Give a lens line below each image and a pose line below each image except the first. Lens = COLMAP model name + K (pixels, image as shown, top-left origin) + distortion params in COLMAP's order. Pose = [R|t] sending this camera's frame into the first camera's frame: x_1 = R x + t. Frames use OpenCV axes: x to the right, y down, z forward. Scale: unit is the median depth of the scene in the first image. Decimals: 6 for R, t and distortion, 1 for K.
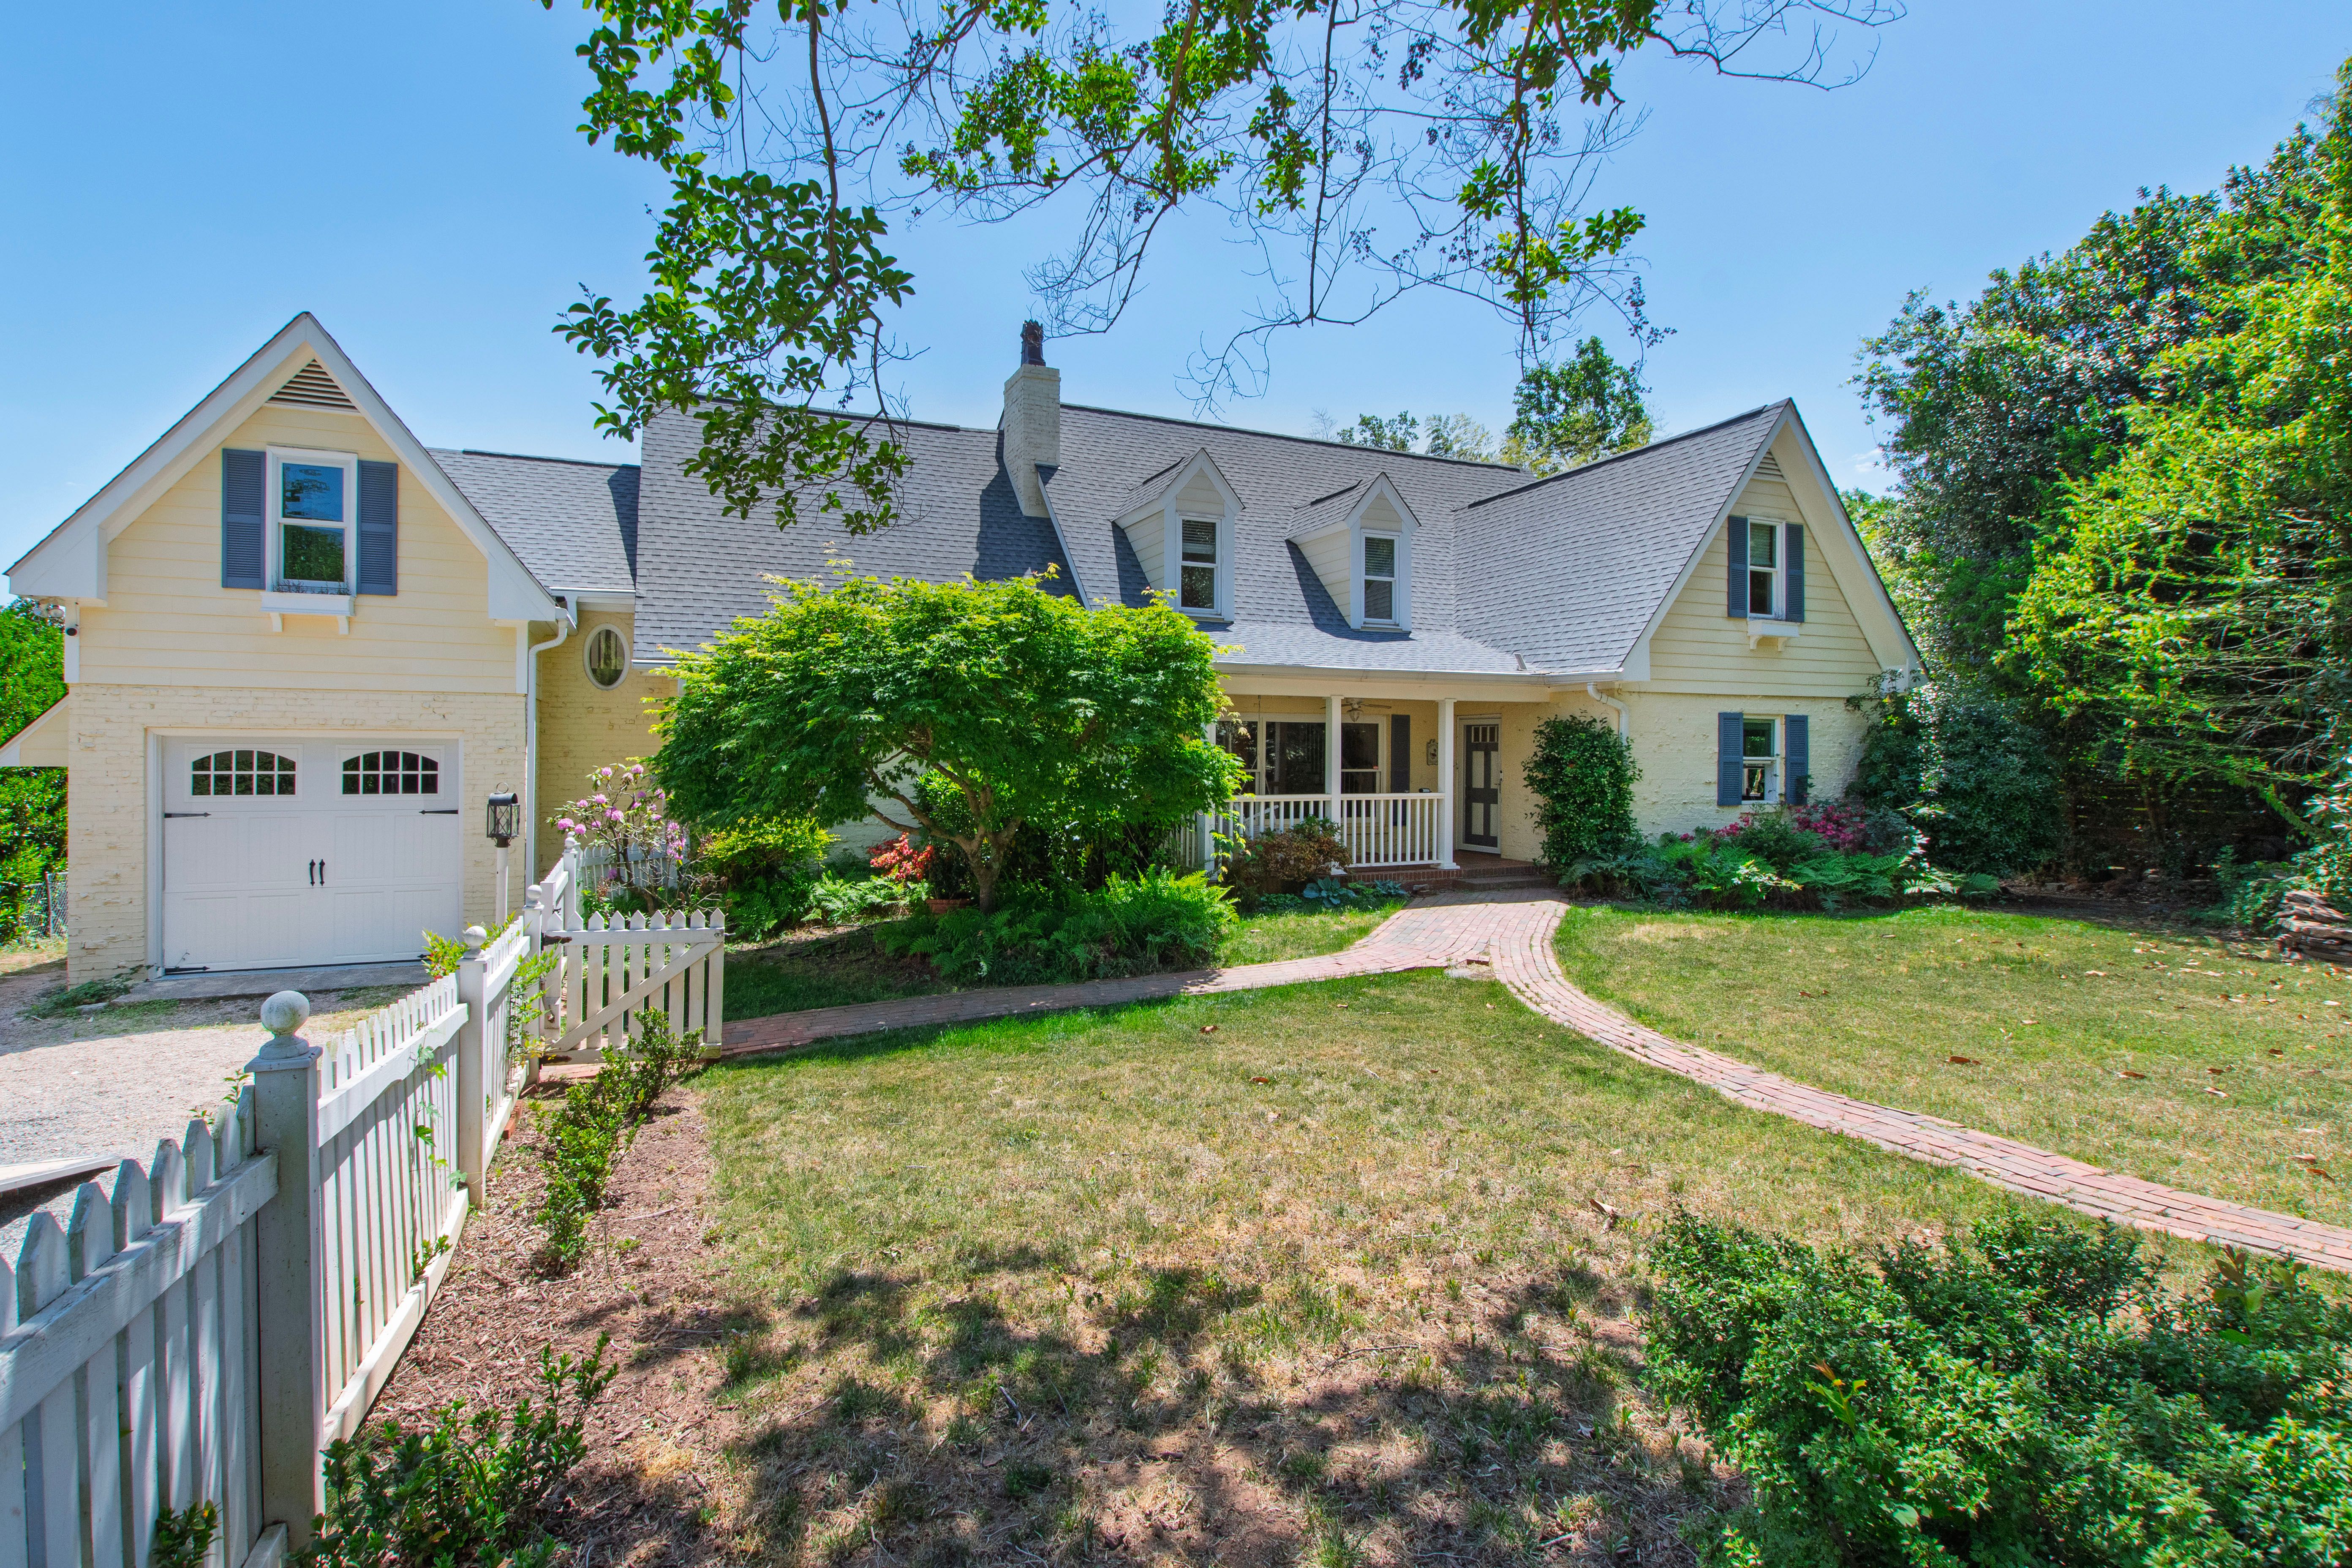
lens RADIAL K [[1070.8, 0, 1180.6], [0, 1070.8, 793.3], [0, 0, 1]] dist [0.002027, -0.001211]
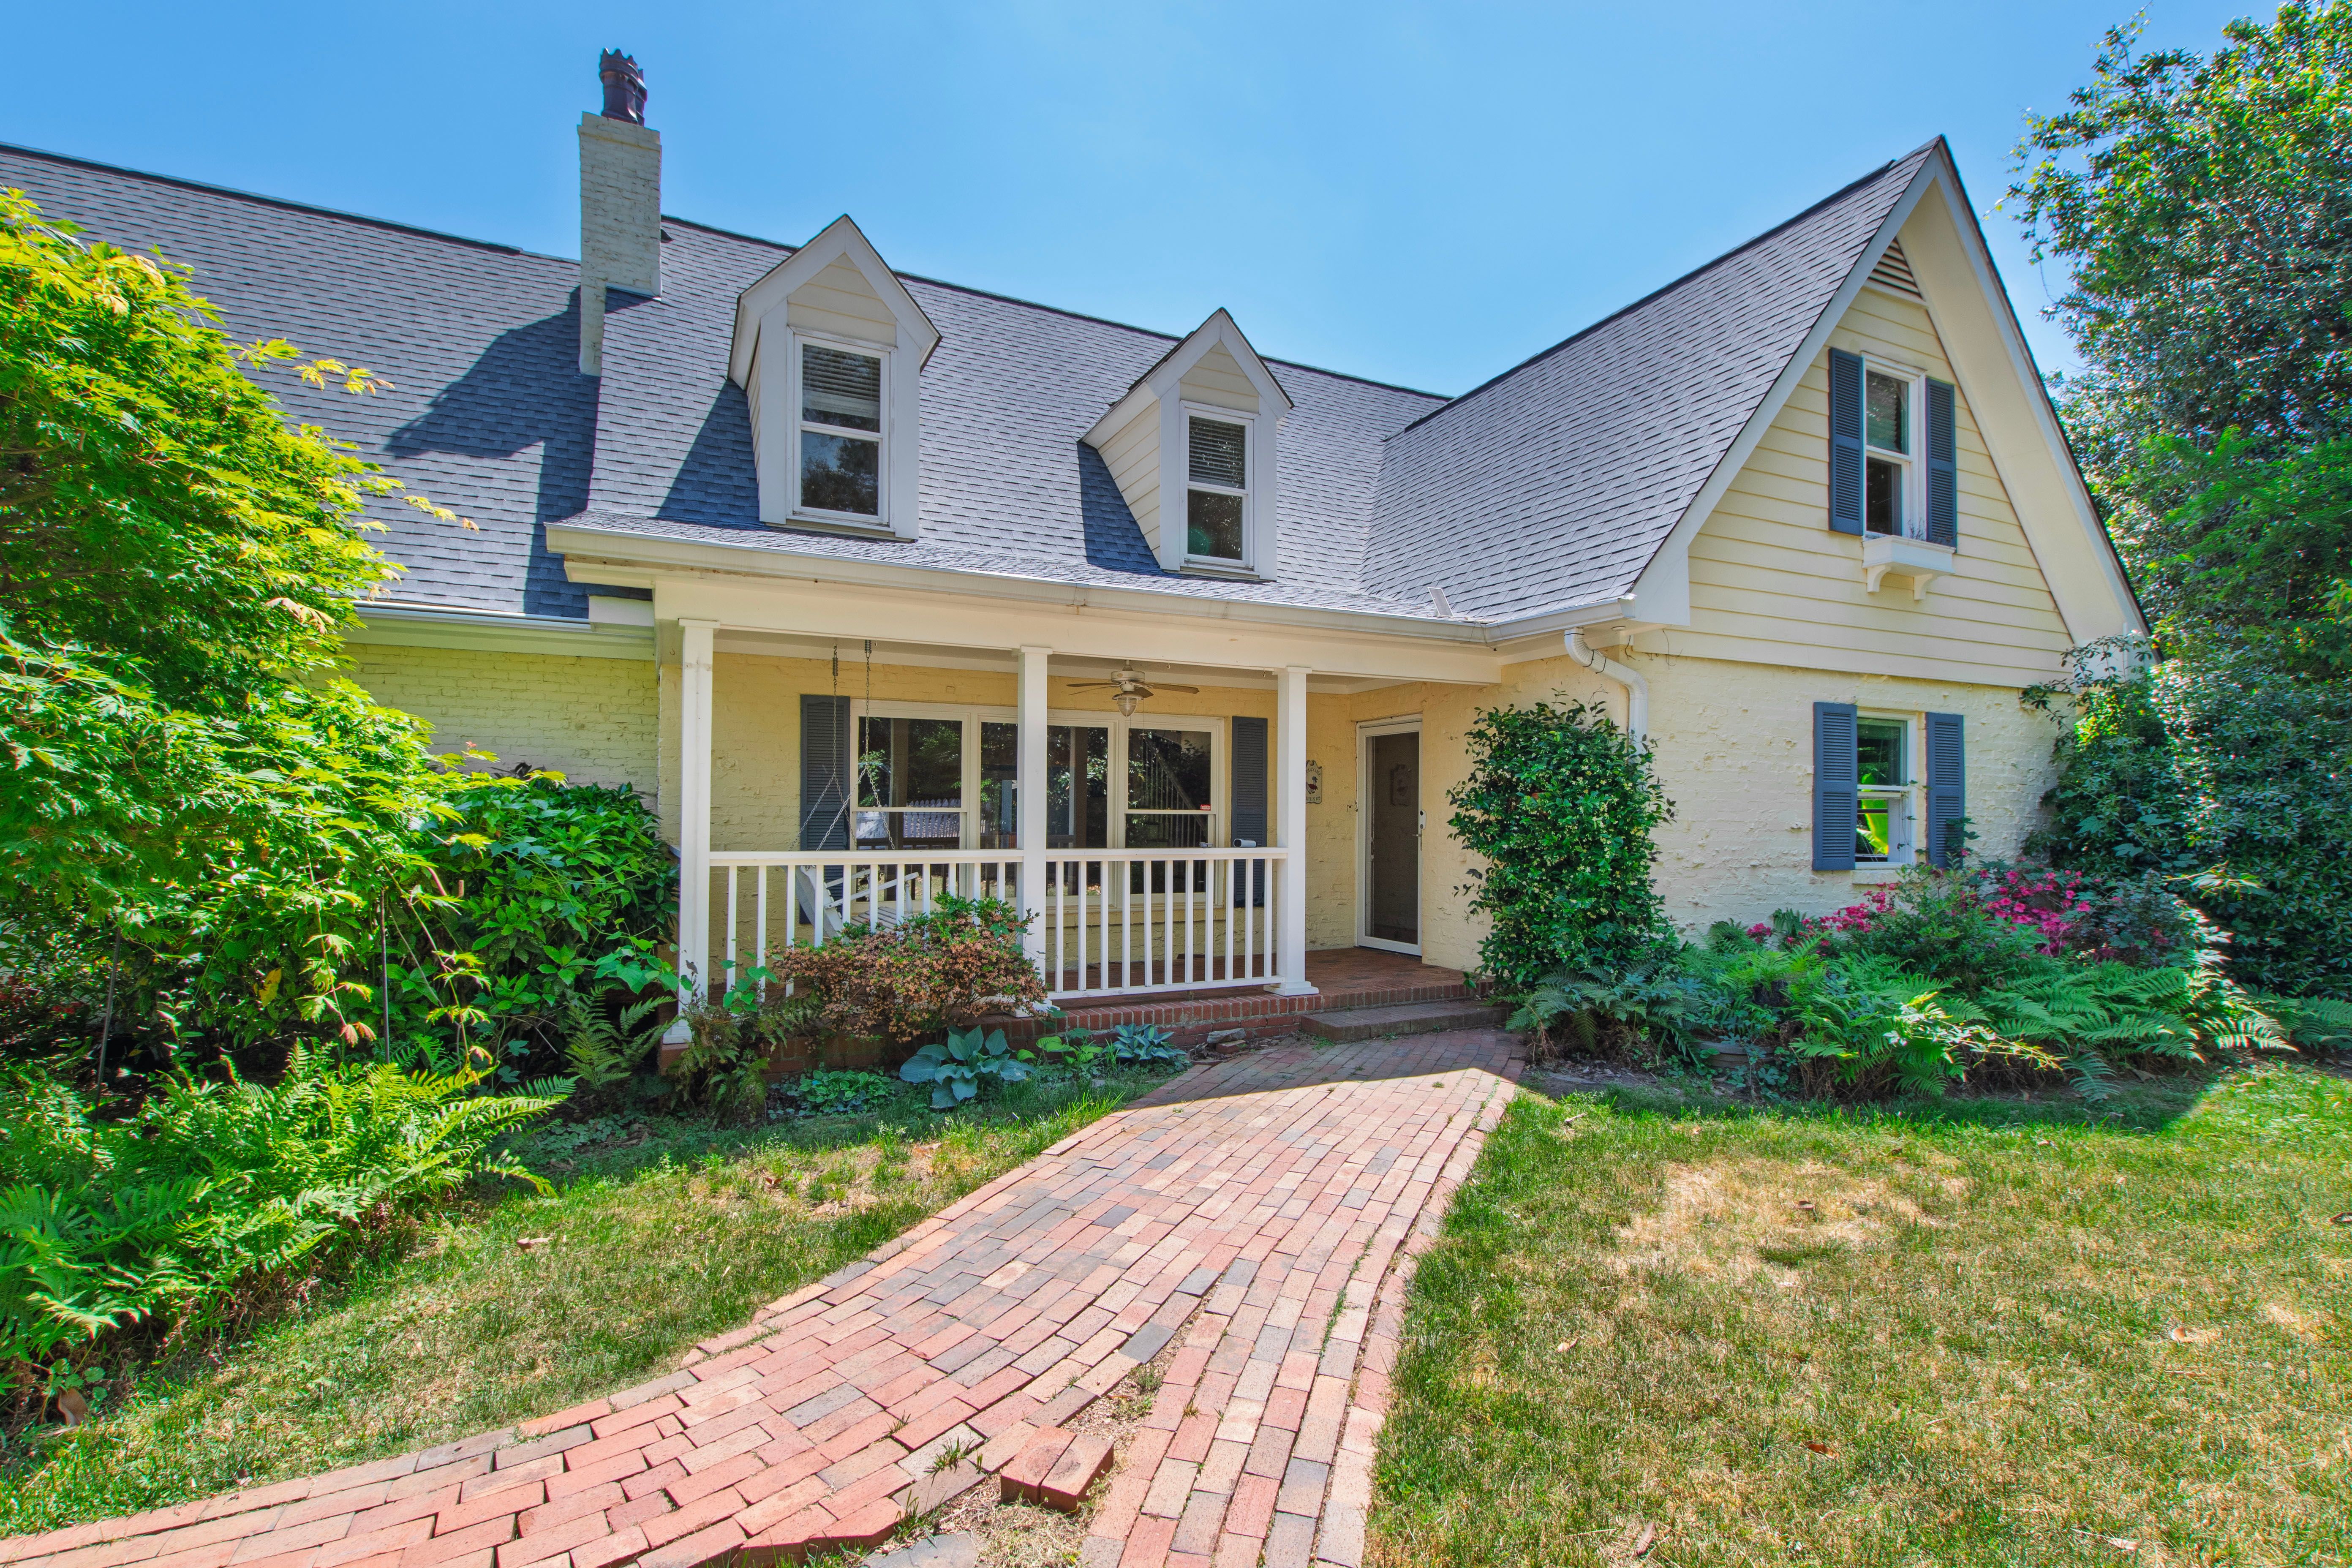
lens RADIAL K [[1070.8, 0, 1144.2], [0, 1070.8, 853.8], [0, 0, 1]] dist [0.002027, -0.001211]
pose [[0.998974, -0.003413, -0.045167, 0.181066], [0.003101, 0.999971, -0.006985, 0.005305], [0.045189, 0.006837, 0.998955, 0.430671]]
